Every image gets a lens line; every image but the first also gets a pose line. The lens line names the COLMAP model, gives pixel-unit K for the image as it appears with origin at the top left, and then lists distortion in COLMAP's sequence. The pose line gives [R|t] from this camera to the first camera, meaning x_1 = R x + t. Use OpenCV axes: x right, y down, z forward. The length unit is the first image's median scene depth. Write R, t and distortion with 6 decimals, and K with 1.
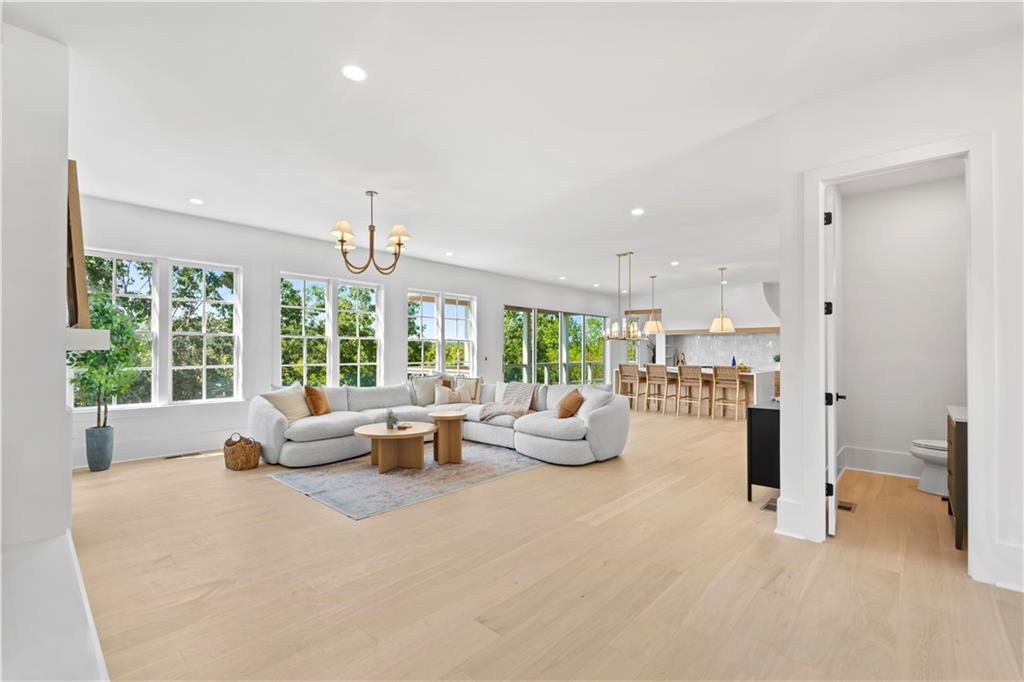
lens RADIAL K [[449.9, 0, 515.2], [0, 449.9, 349.5], [0, 0, 1]] dist [-0.000235, -0.000584]
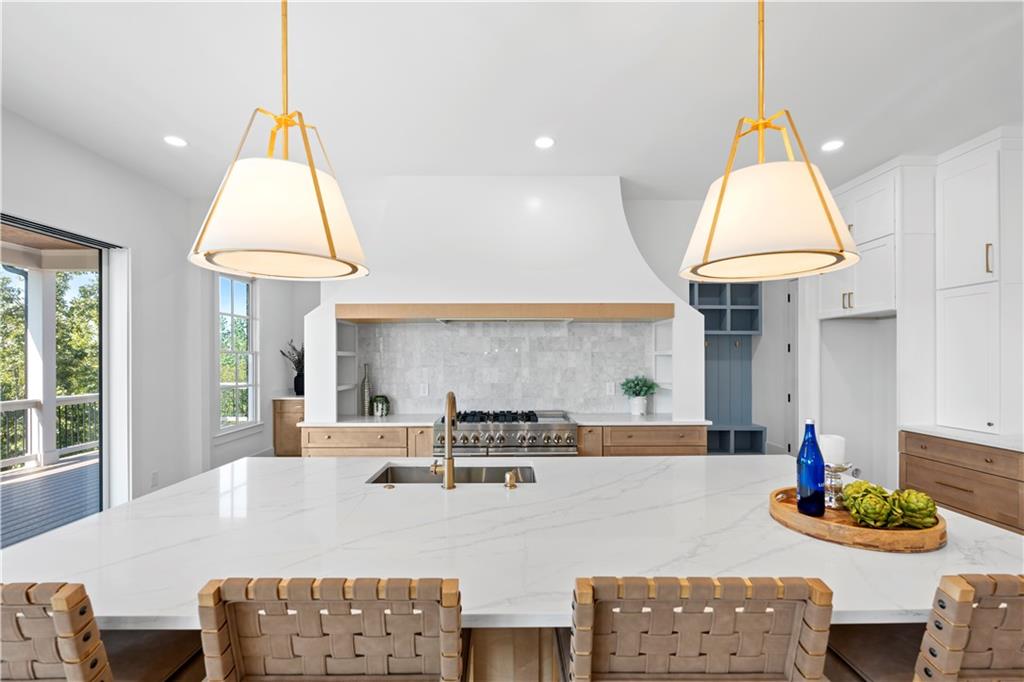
lens RADIAL K [[449.9, 0, 513.1], [0, 449.9, 351.8], [0, 0, 1]] dist [-0.000235, -0.000584]
pose [[0.740008, 0.001518, 0.672596, 0.189329], [0.003035, 0.999980, -0.005597, -0.006604], [-0.672591, 0.006183, 0.739988, 0.603437]]
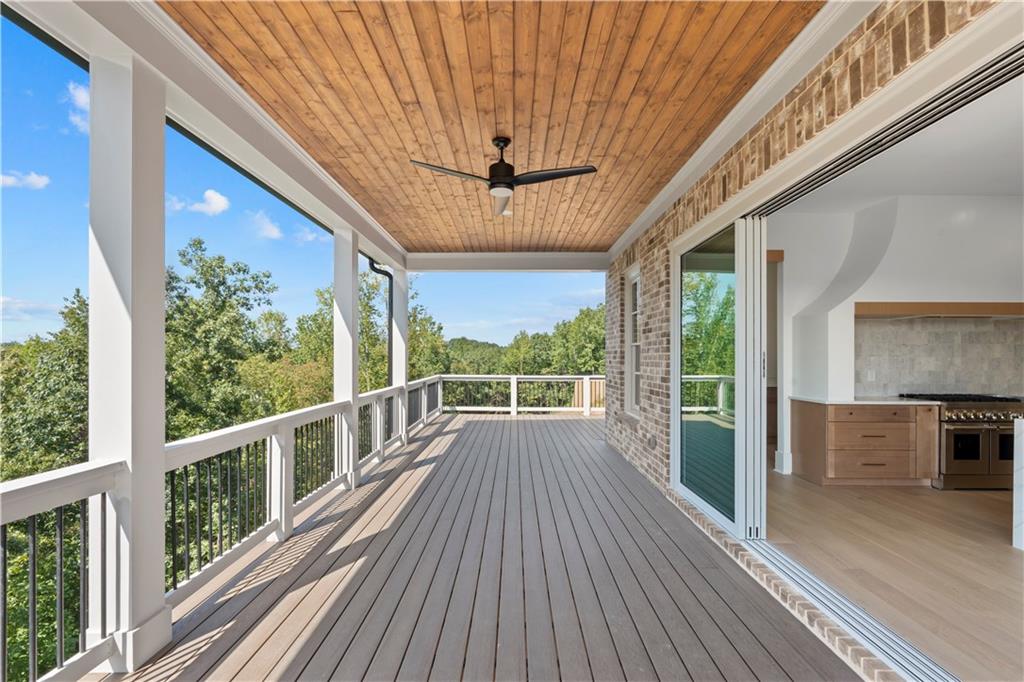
lens RADIAL K [[449.9, 0, 513.0], [0, 449.9, 345.7], [0, 0, 1]] dist [-0.000235, -0.000584]
pose [[0.745901, 0.018566, 0.665799, -0.107473], [-0.002987, 0.999695, -0.024530, 0.003030], [-0.666051, 0.016308, 0.745728, 0.795701]]
